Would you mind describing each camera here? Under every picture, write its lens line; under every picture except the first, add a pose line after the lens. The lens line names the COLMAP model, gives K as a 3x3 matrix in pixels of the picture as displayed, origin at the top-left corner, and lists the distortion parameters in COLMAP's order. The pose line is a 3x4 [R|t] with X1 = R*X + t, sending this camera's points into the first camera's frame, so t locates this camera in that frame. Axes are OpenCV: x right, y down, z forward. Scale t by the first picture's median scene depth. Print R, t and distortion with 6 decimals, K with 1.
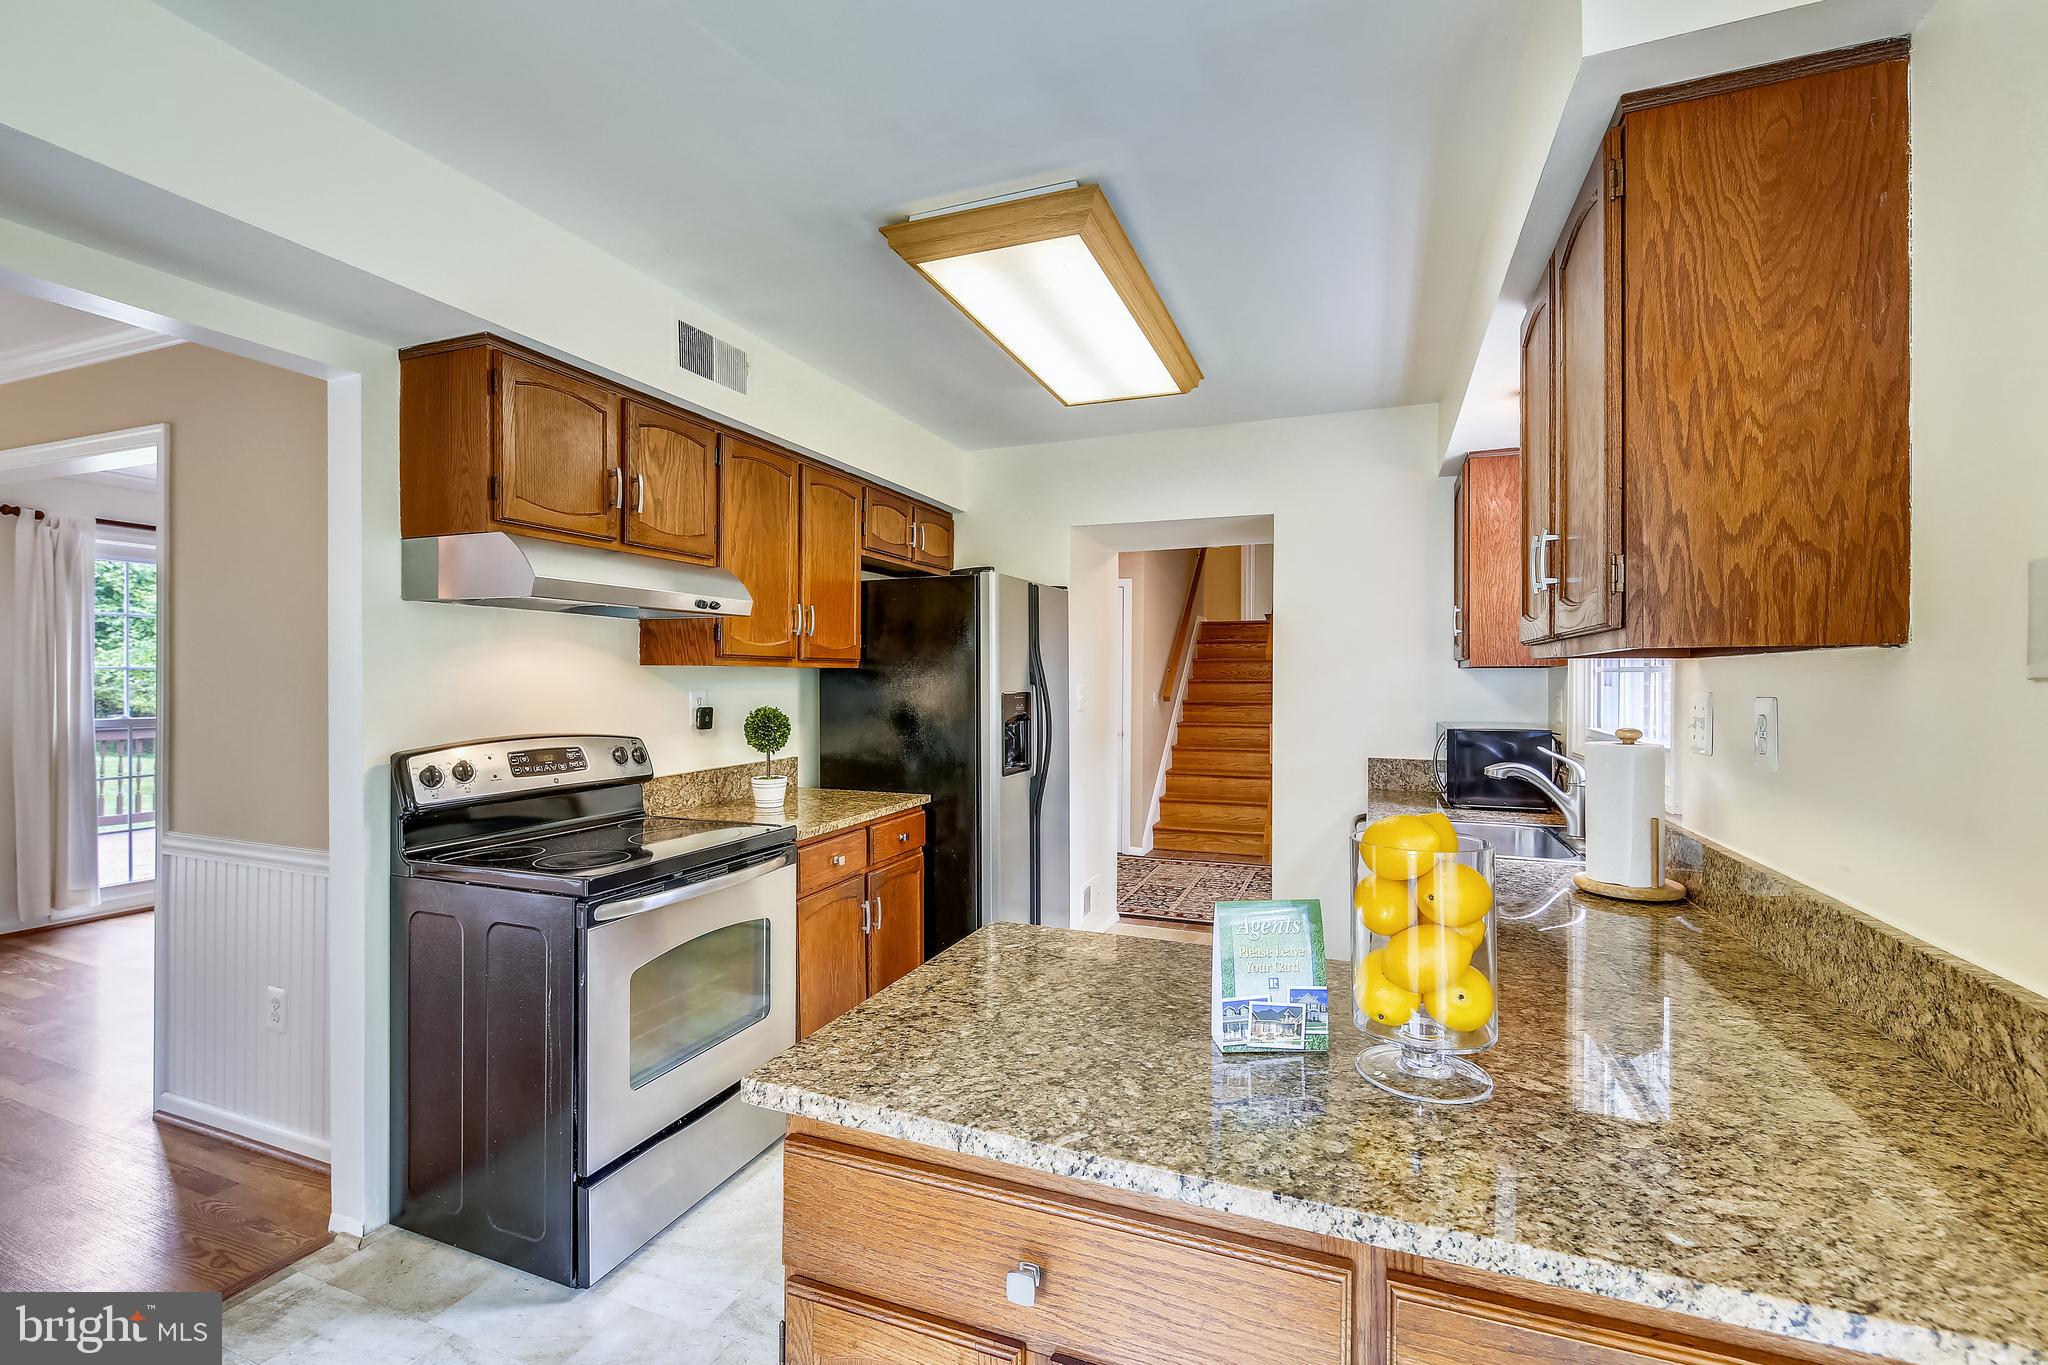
lens RADIAL K [[884.5, 0, 1022.5], [0, 884.5, 678.4], [0, 0, 1]] dist [-0.001195, -0.000665]
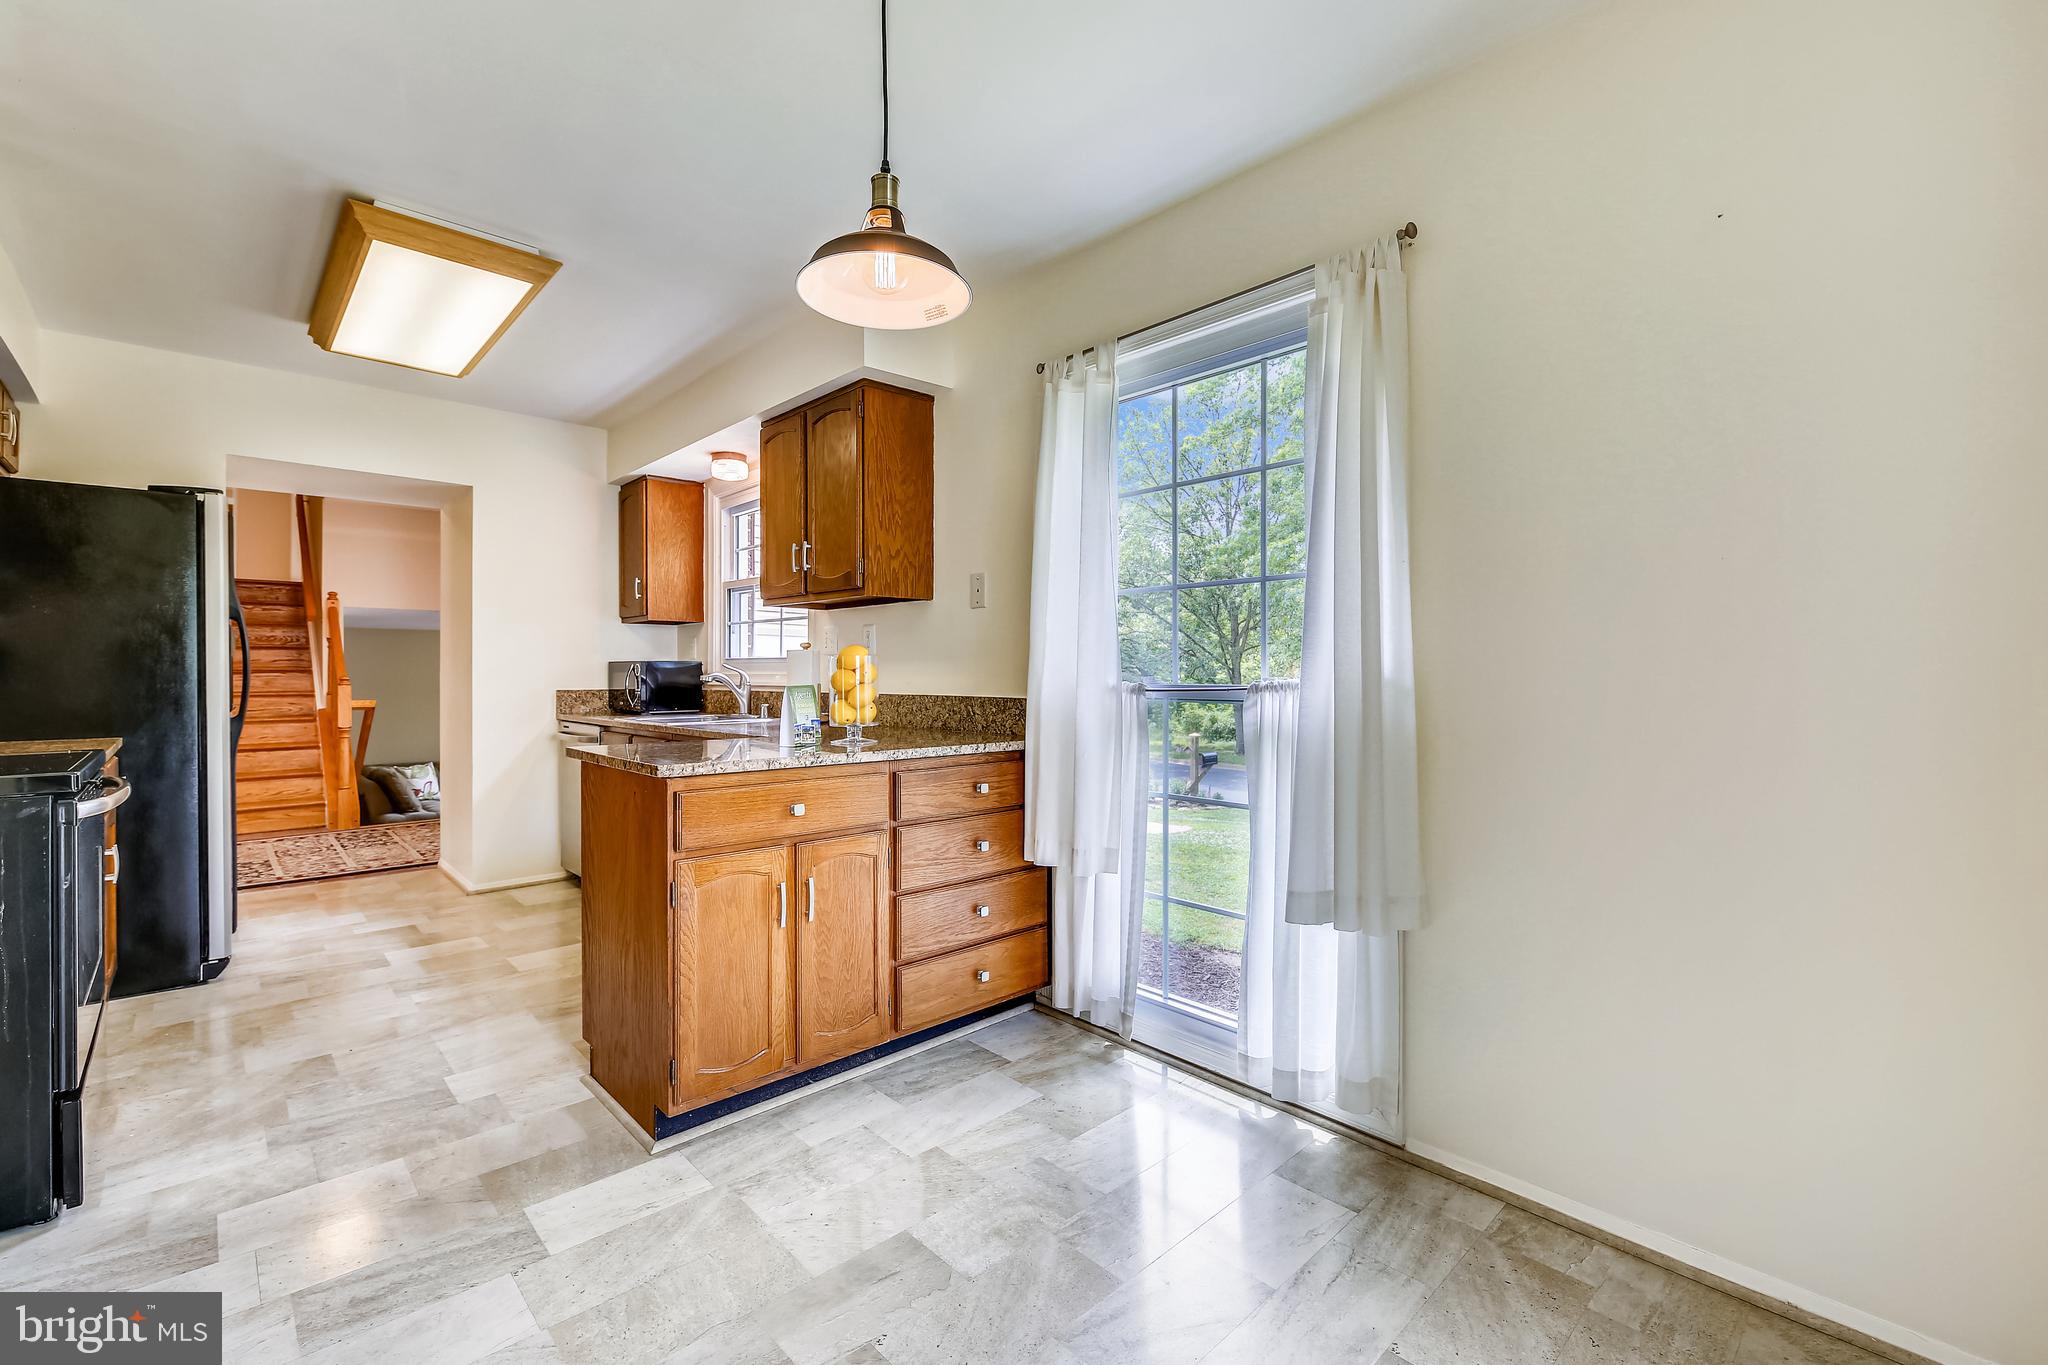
lens RADIAL K [[884.5, 0, 1022.3], [0, 884.5, 677.6], [0, 0, 1]] dist [-0.001195, -0.000665]
pose [[0.430717, -0.007998, 0.902451, -1.489480], [-0.000458, 0.999959, 0.009081, 0.187039], [-0.902487, -0.004325, 0.430696, -0.532710]]
